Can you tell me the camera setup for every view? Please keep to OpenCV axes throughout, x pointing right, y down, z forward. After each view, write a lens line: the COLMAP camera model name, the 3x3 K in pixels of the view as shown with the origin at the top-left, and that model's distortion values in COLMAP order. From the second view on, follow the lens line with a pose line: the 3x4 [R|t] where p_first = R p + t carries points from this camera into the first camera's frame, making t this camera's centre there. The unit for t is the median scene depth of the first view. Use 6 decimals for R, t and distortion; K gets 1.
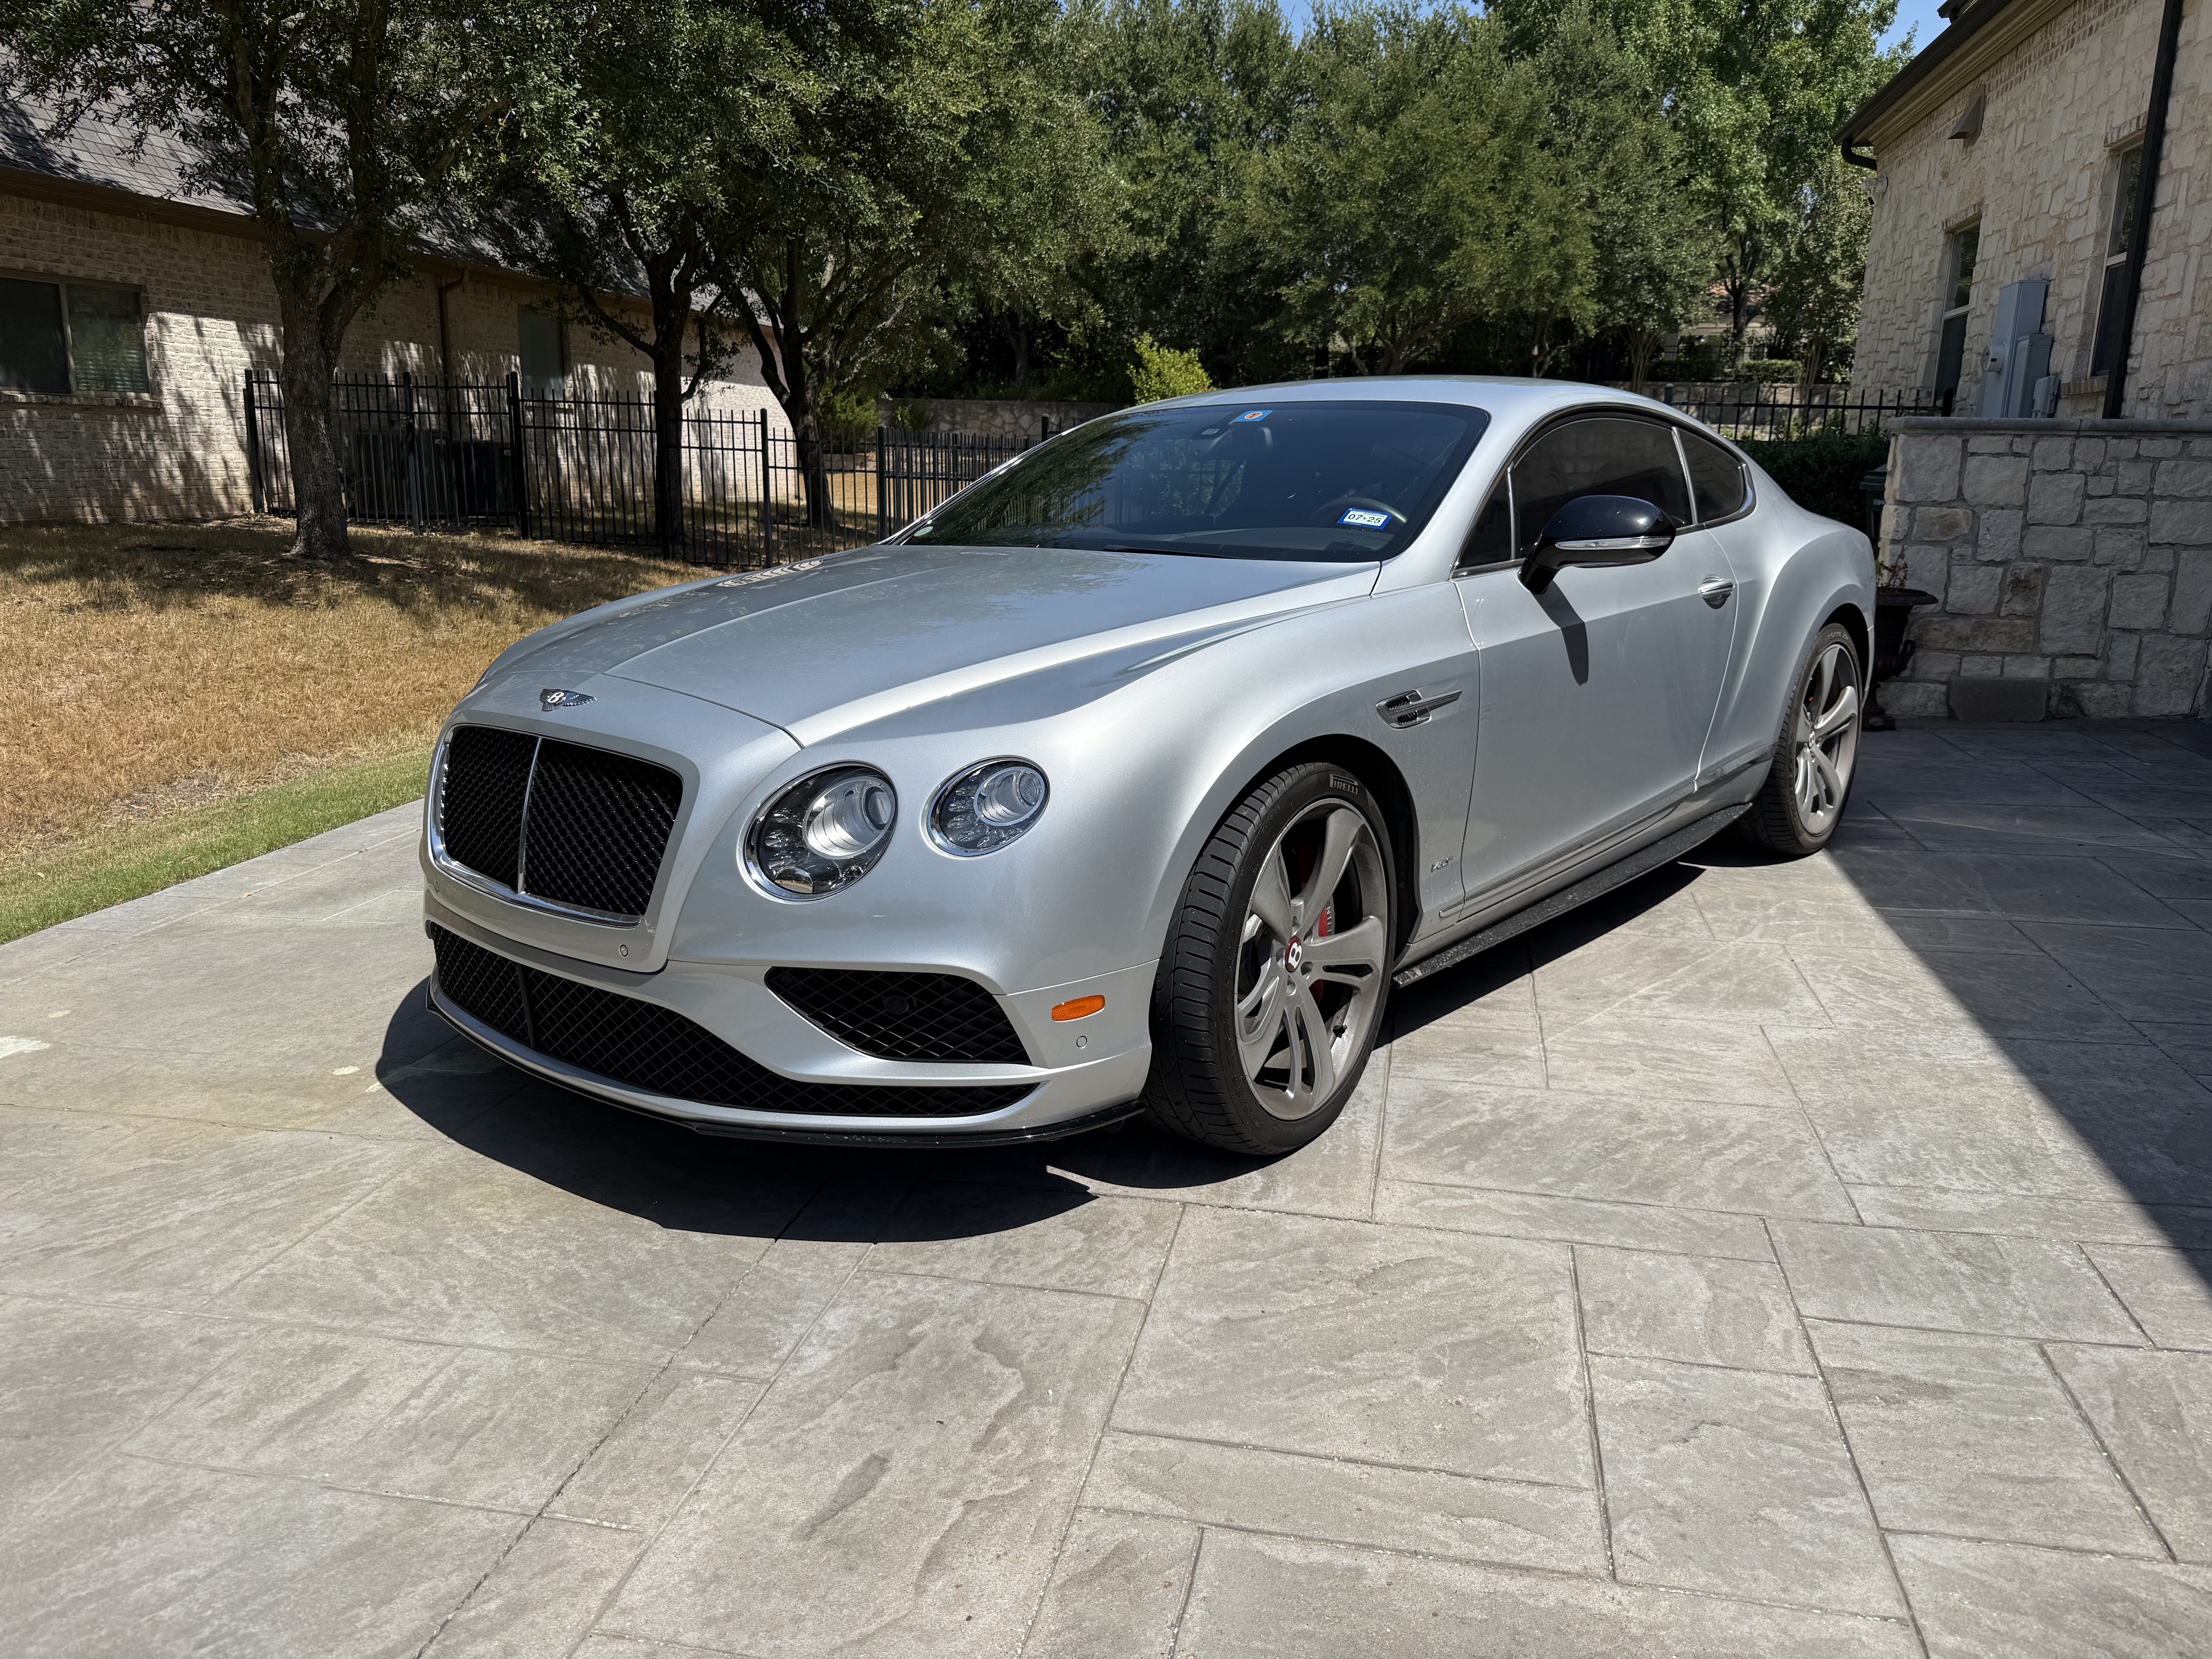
lens RADIAL K [[1568.1, 0, 1117.7], [0, 1568.1, 831.1], [0, 0, 1]] dist [0.004700, -0.016878]
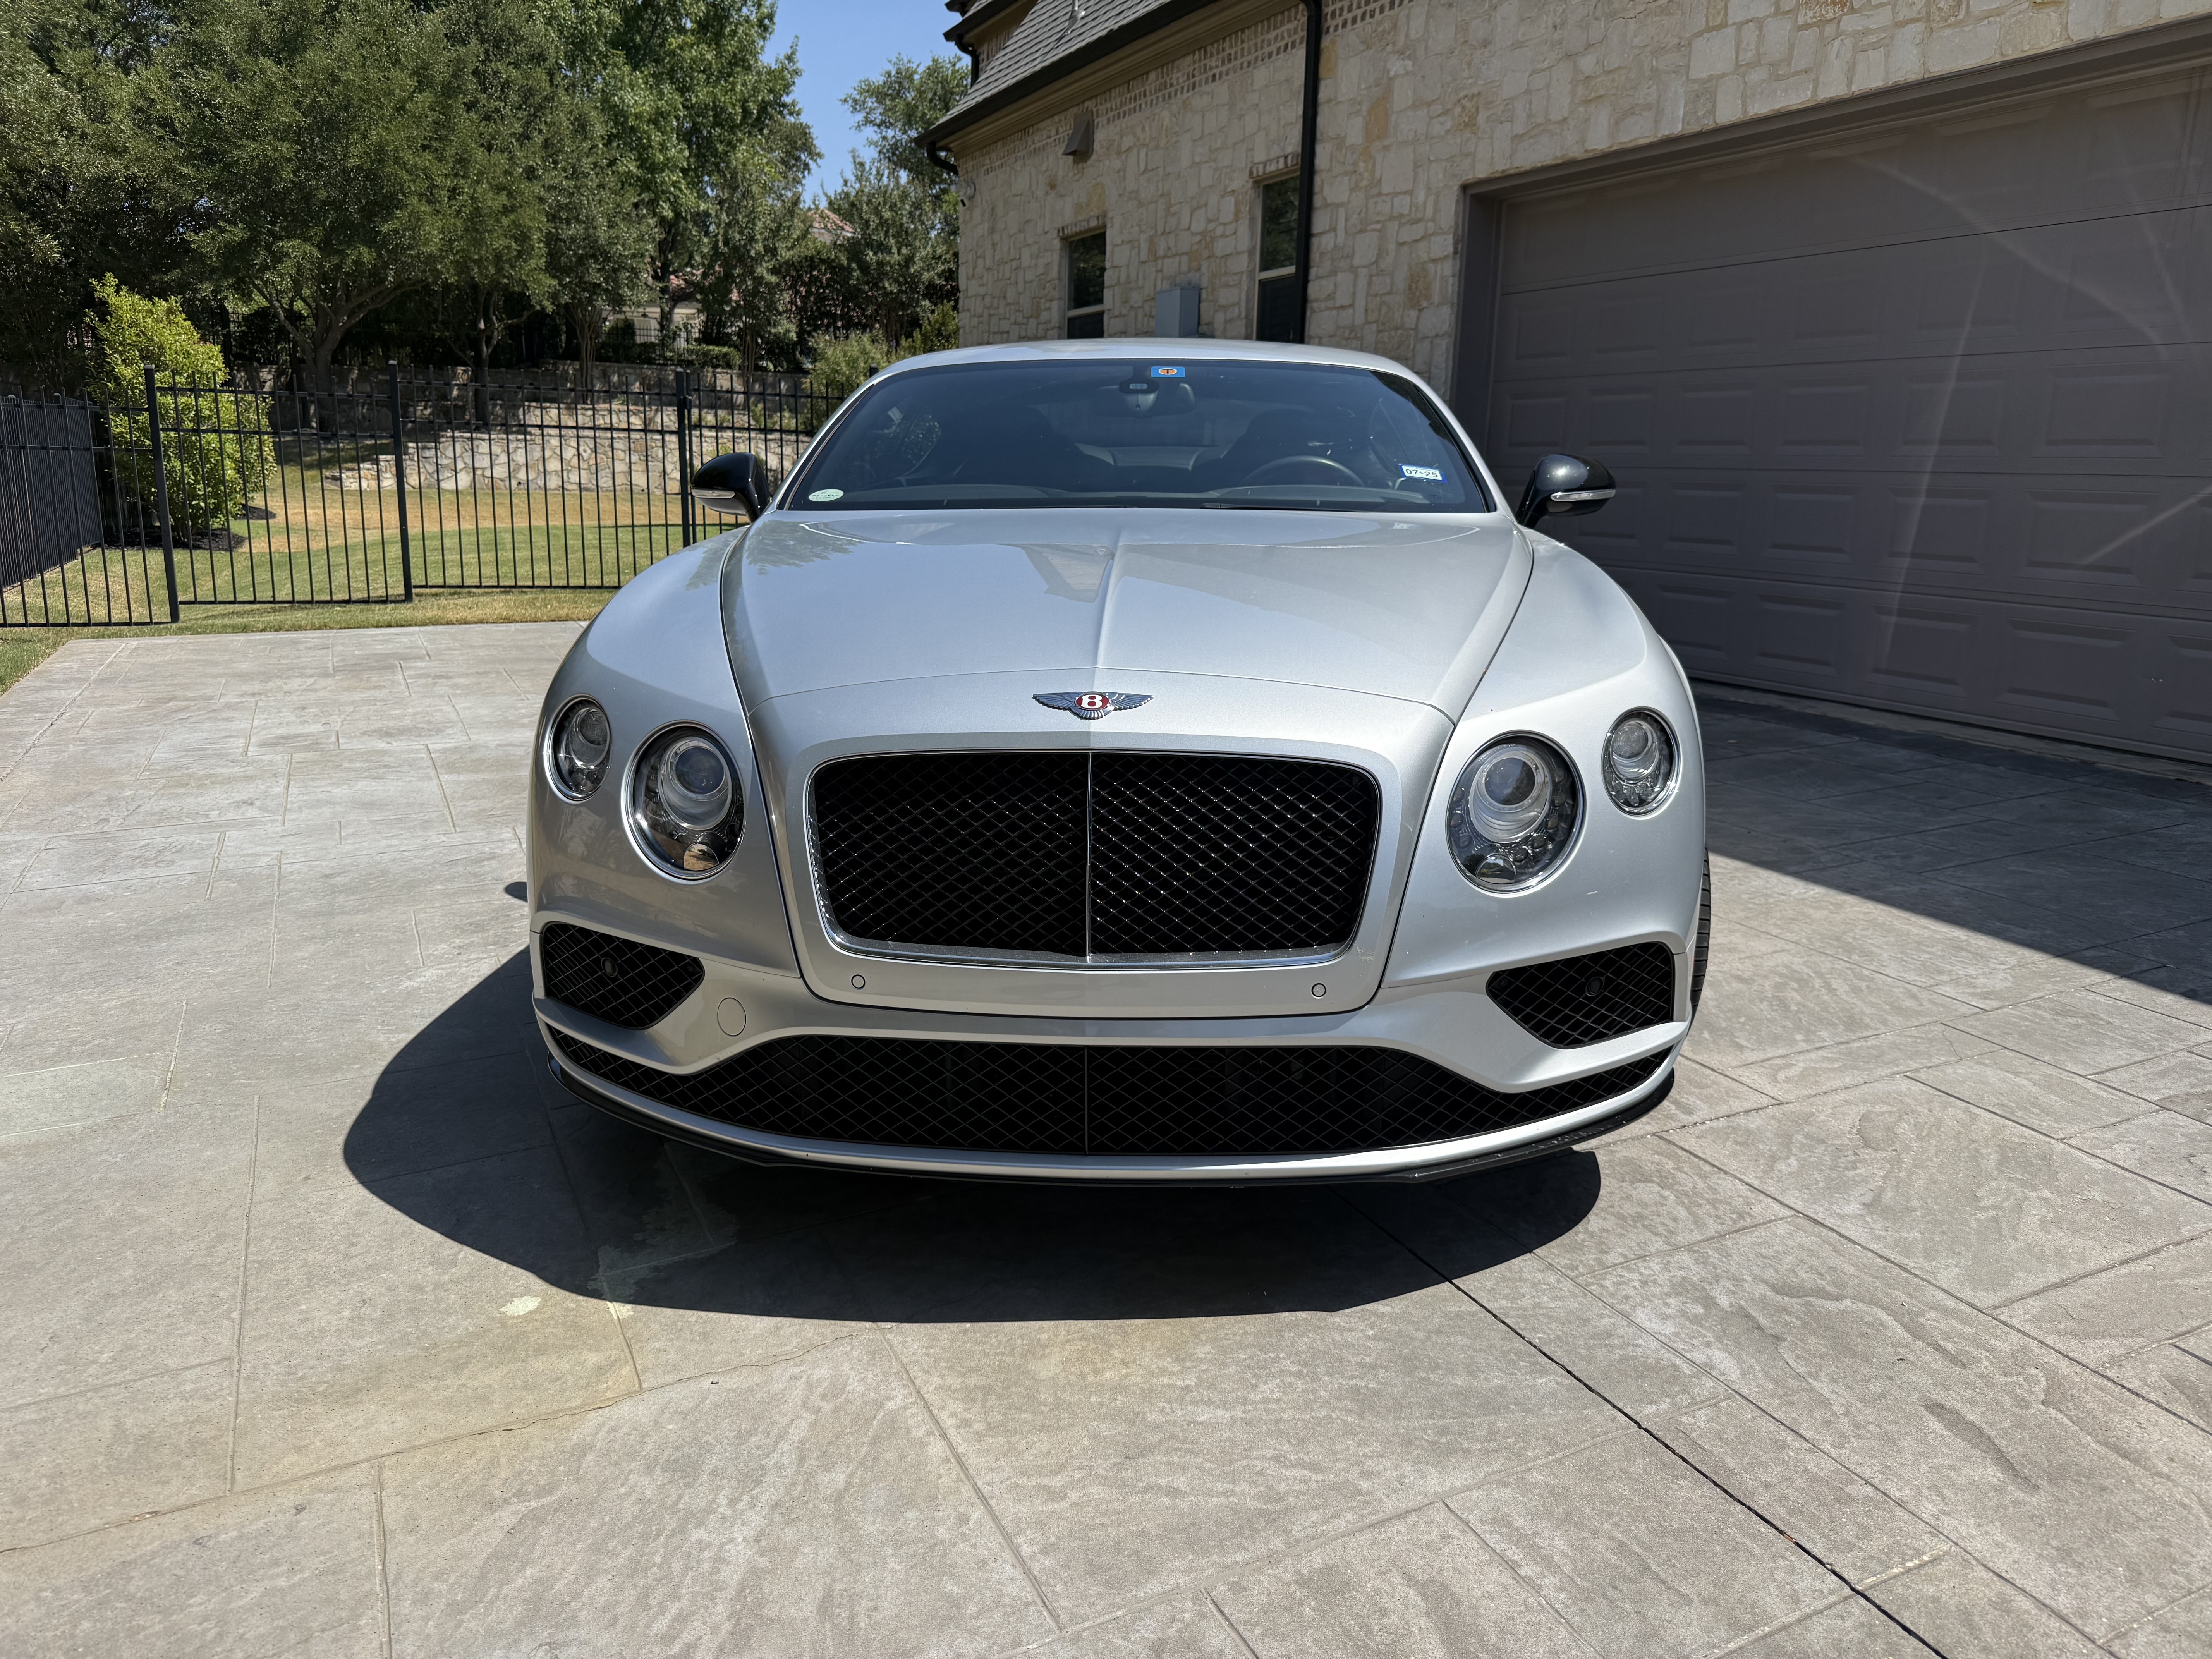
lens RADIAL K [[1568.1, 0, 1117.7], [0, 1568.1, 831.1], [0, 0, 1]] dist [0.004700, -0.016878]
pose [[0.784969, -0.139352, 0.603659, -0.249035], [0.133066, 0.989558, 0.055402, -0.018813], [-0.605076, 0.036837, 0.795315, 0.115047]]
